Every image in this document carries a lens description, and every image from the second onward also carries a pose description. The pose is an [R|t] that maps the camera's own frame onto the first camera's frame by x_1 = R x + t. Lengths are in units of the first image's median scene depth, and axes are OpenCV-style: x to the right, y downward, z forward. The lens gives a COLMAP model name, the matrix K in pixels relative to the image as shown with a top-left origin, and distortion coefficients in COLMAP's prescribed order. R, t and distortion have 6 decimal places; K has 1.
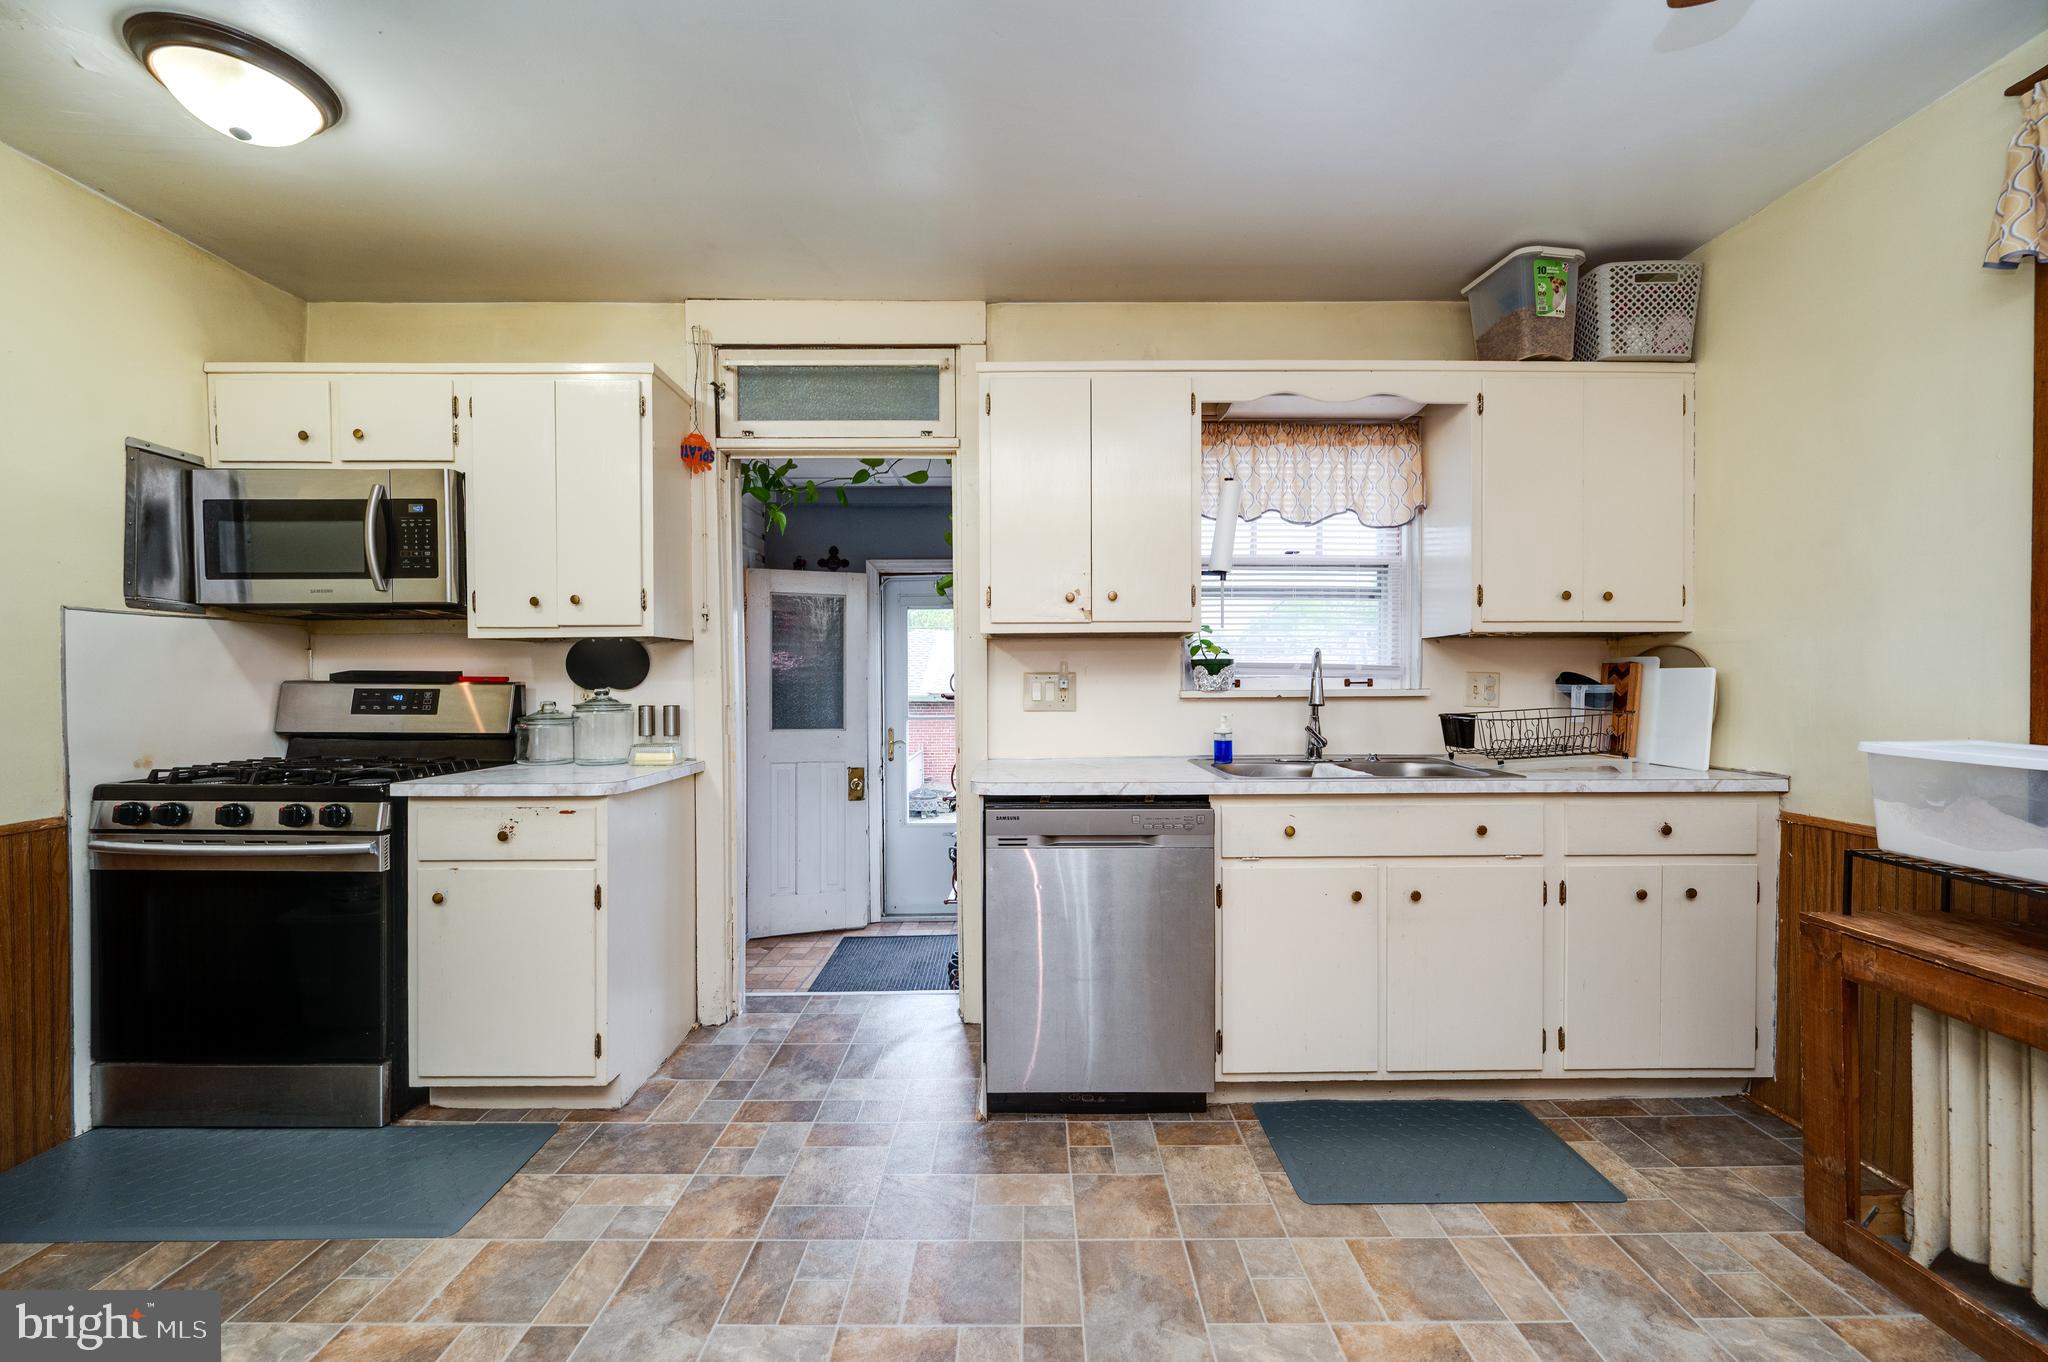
lens RADIAL K [[821.8, 0, 1040.1], [0, 821.8, 683.1], [0, 0, 1]] dist [-0.000164, 0.000051]
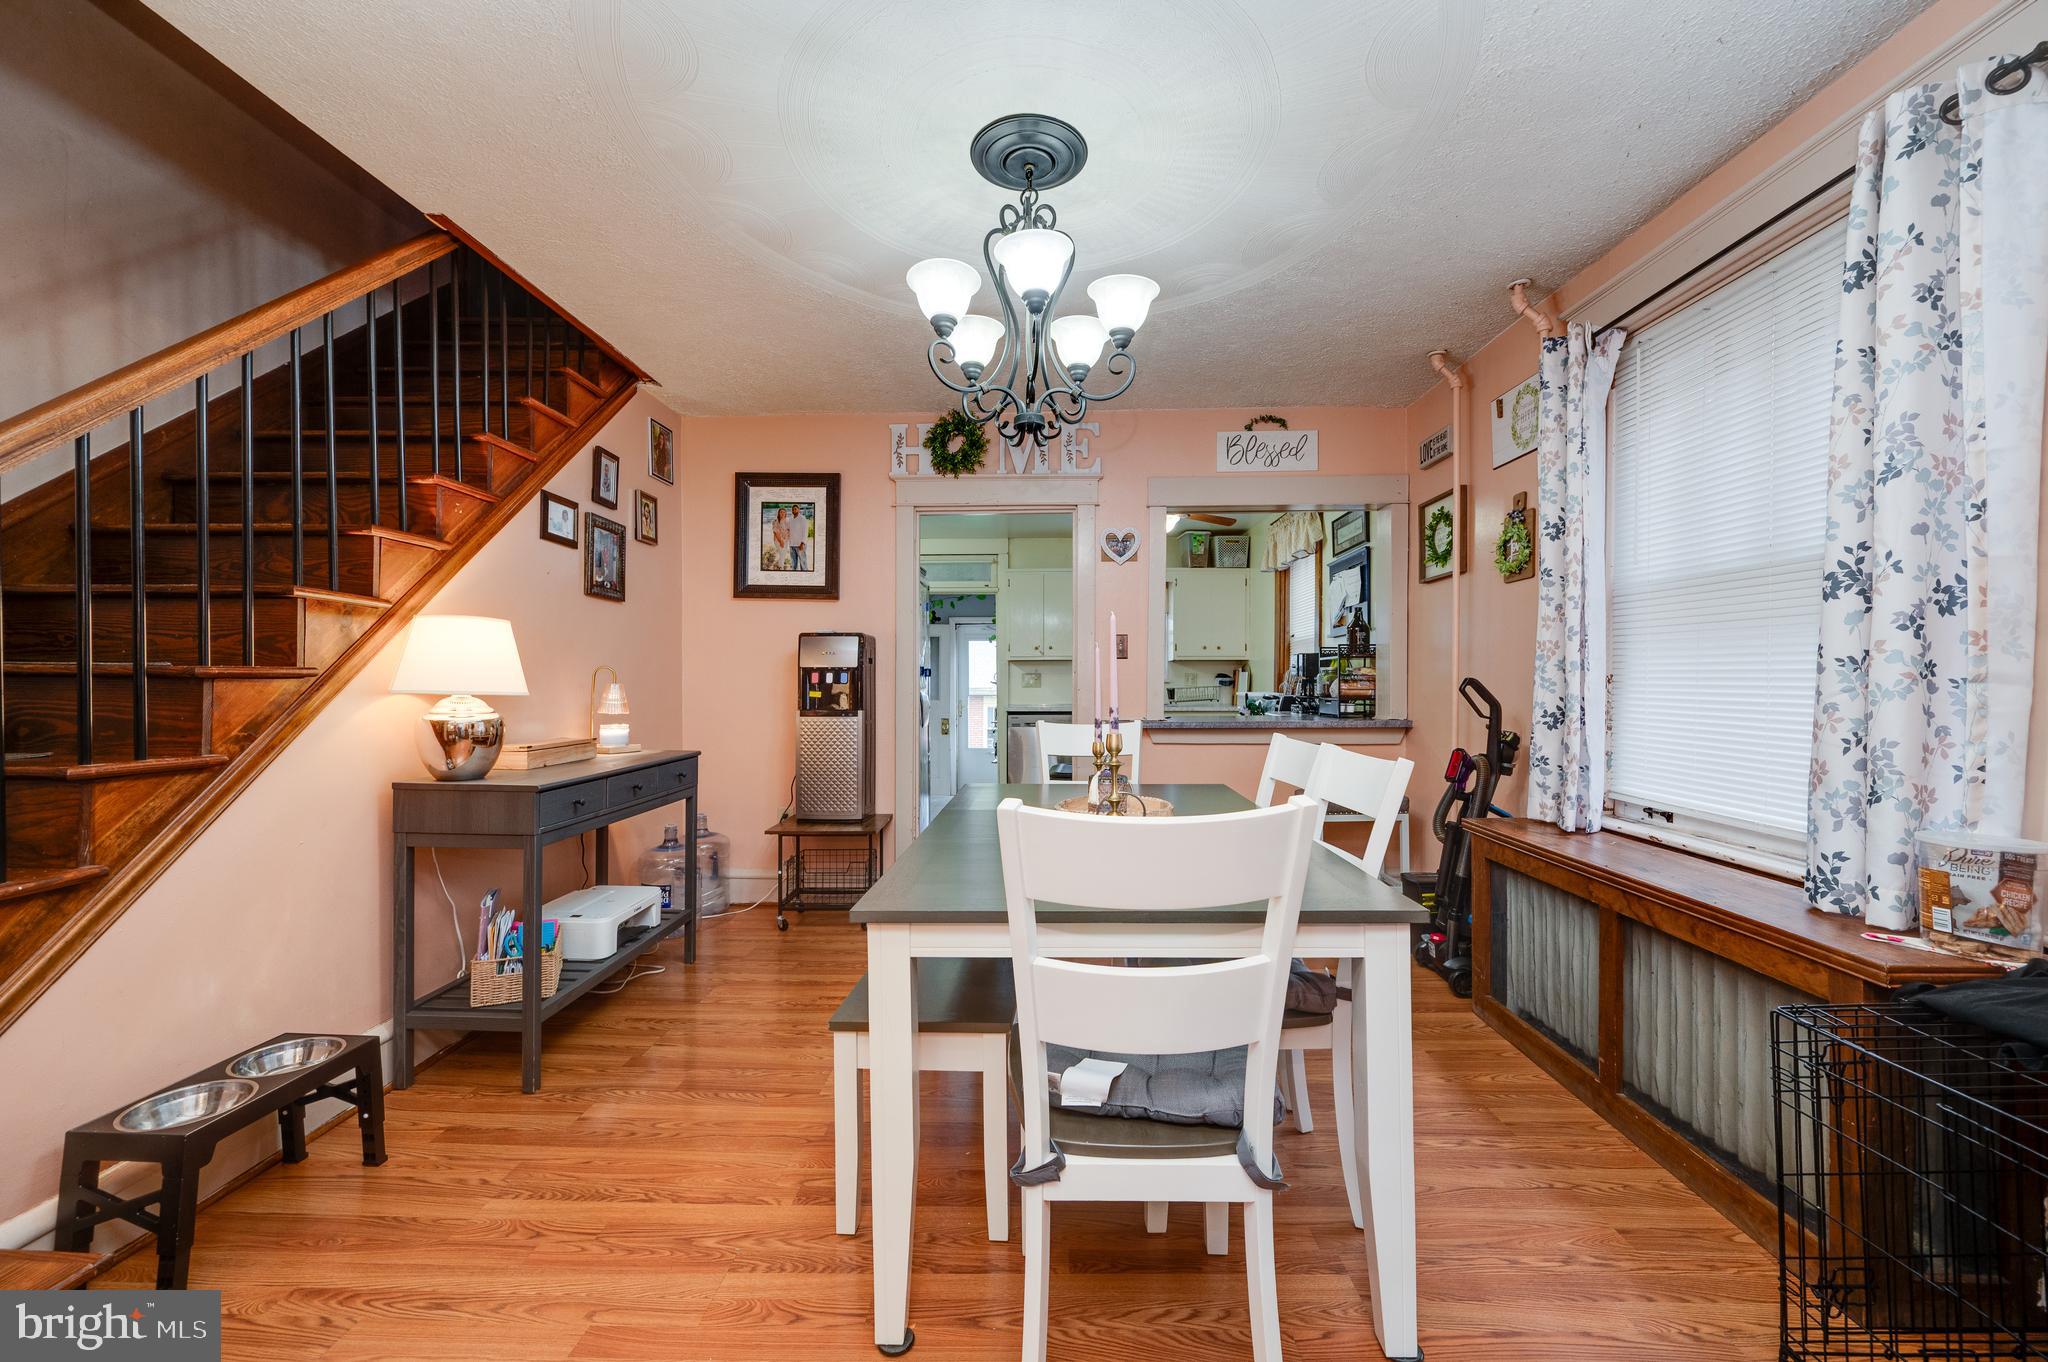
lens RADIAL K [[858.2, 0, 1024.0], [0, 858.2, 681.0], [0, 0, 1]] dist [0.000032, -0.000327]
pose [[0.998889, 0.001389, -0.047098, 0.151601], [-0.001479, 0.999997, -0.001875, 0.020953], [0.047095, 0.001943, 0.998889, -2.259190]]
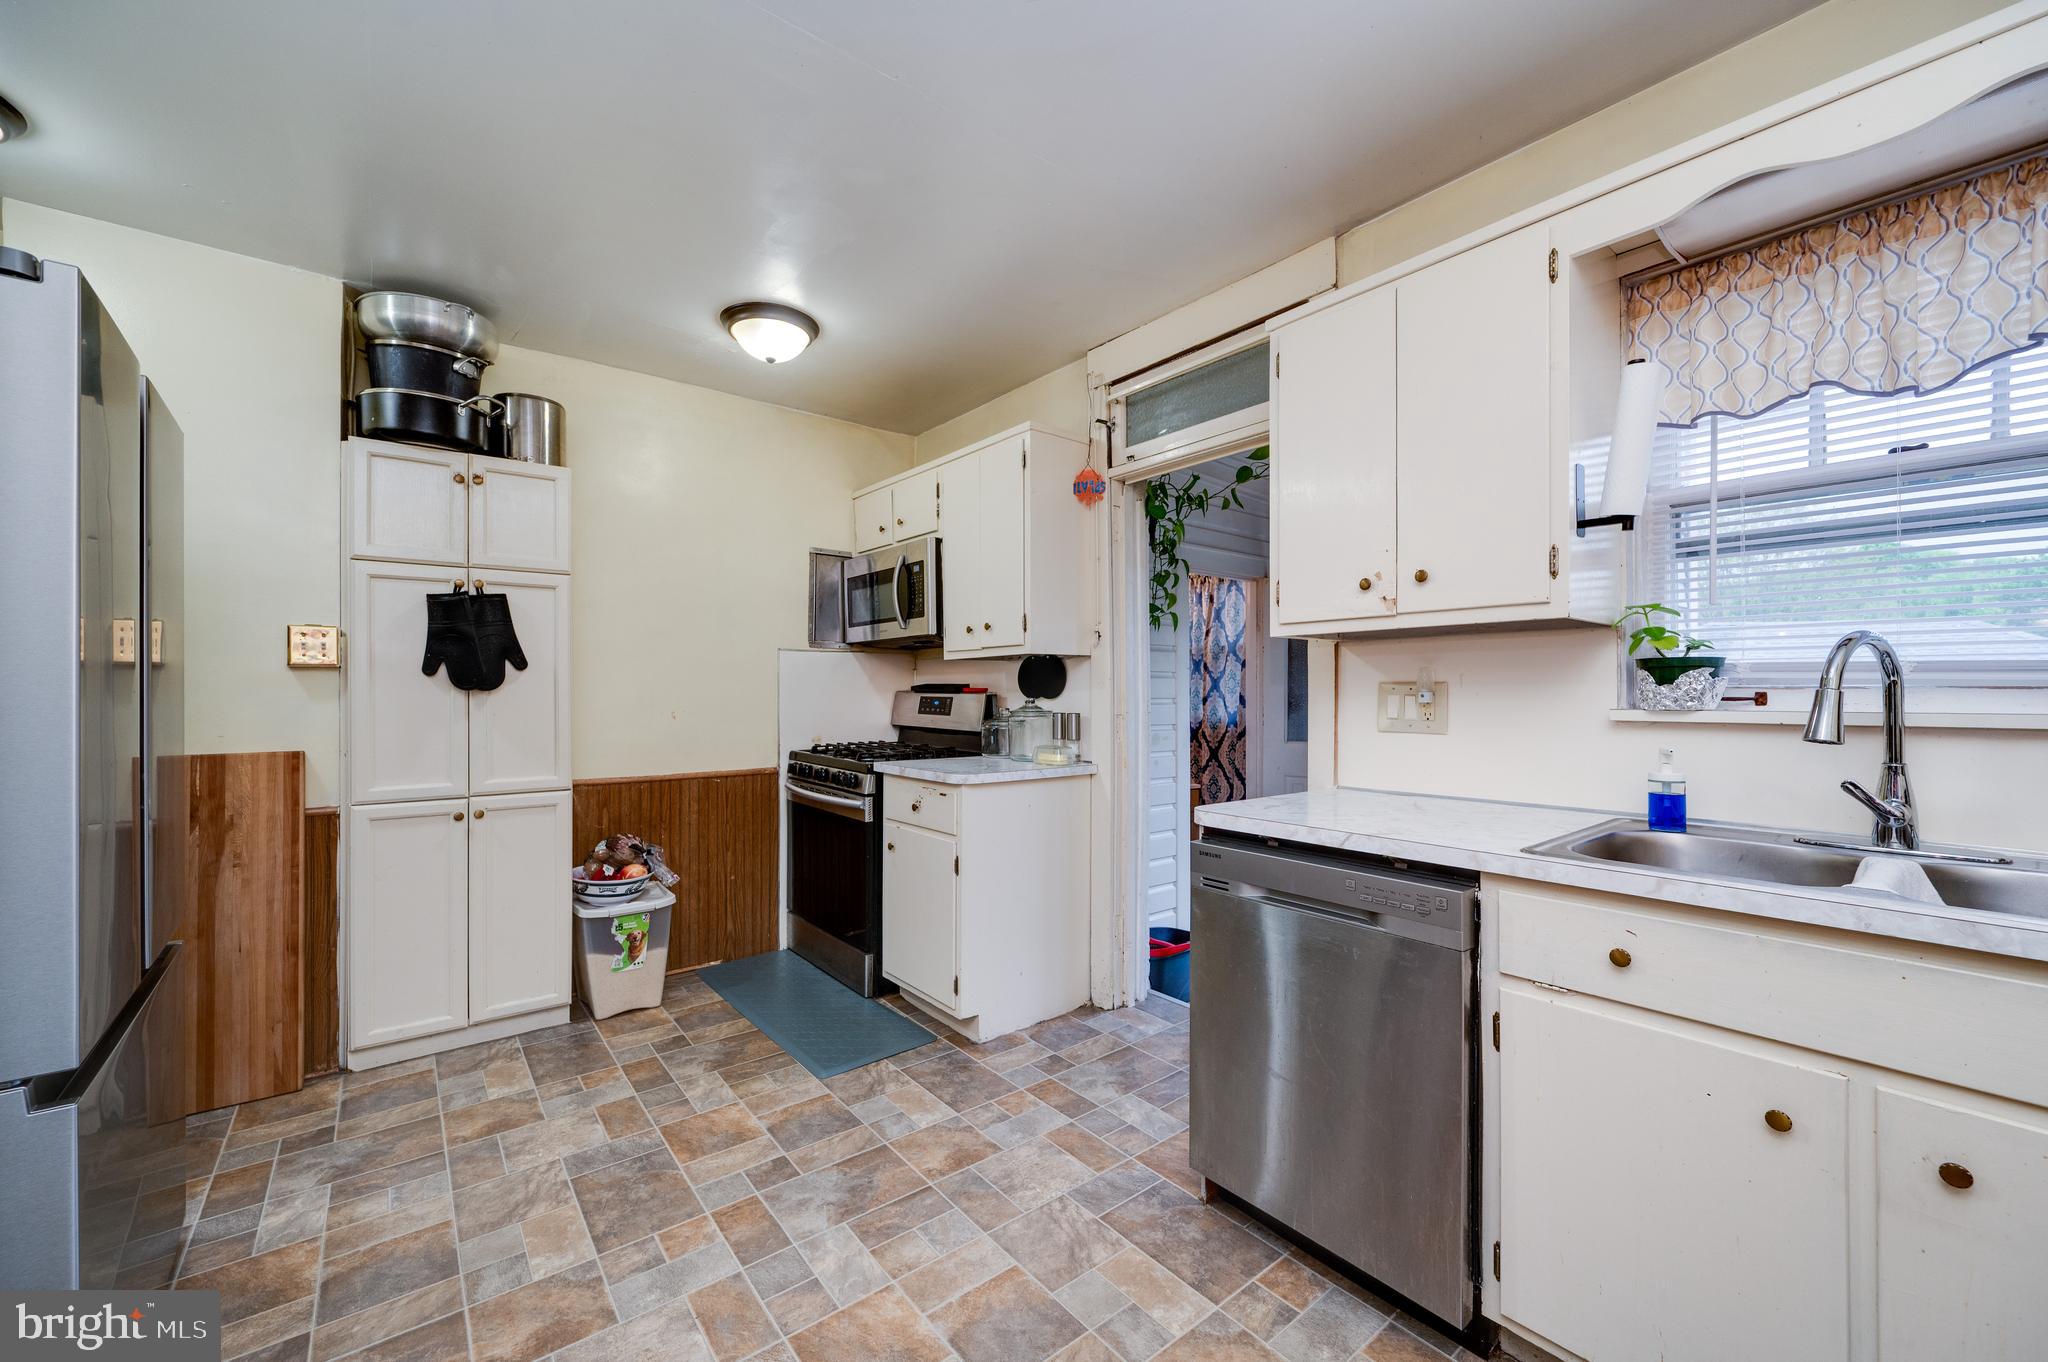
lens RADIAL K [[821.8, 0, 1040.1], [0, 821.8, 683.1], [0, 0, 1]] dist [-0.000164, 0.000051]
pose [[0.611595, -0.004904, -0.791156, 0.479688], [-0.003097, 0.999958, -0.008593, -0.005081], [0.791165, 0.007705, 0.611554, 0.307868]]
